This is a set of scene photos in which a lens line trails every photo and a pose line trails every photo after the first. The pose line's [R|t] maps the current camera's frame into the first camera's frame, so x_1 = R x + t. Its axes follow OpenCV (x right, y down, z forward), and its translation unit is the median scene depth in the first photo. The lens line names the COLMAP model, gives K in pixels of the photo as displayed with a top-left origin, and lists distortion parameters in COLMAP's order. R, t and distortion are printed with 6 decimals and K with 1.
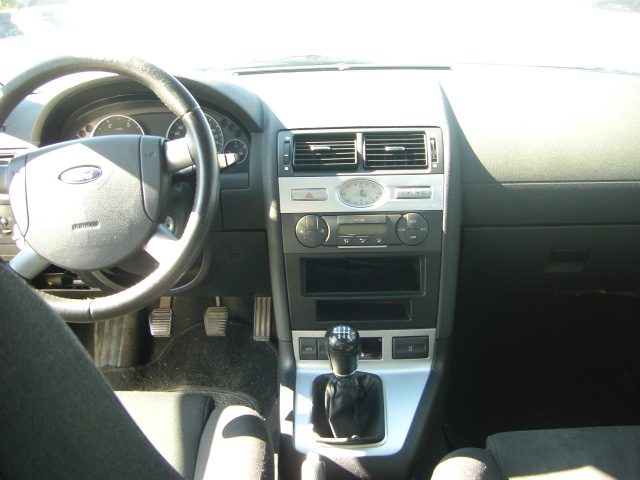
lens RADIAL K [[724.7, 0, 322.4], [0, 724.7, 241.0], [0, 0, 1]] dist [-0.194473, 0.158038]
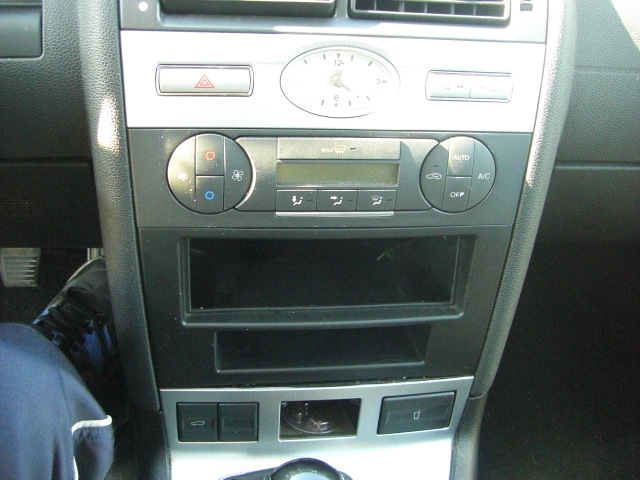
lens RADIAL K [[724.7, 0, 322.4], [0, 724.7, 241.0], [0, 0, 1]] dist [-0.194473, 0.158038]
pose [[0.978018, -0.010859, 0.208238, -0.036717], [-0.038174, 0.972441, 0.230003, -0.070494], [-0.204996, -0.232897, 0.950650, 0.613685]]
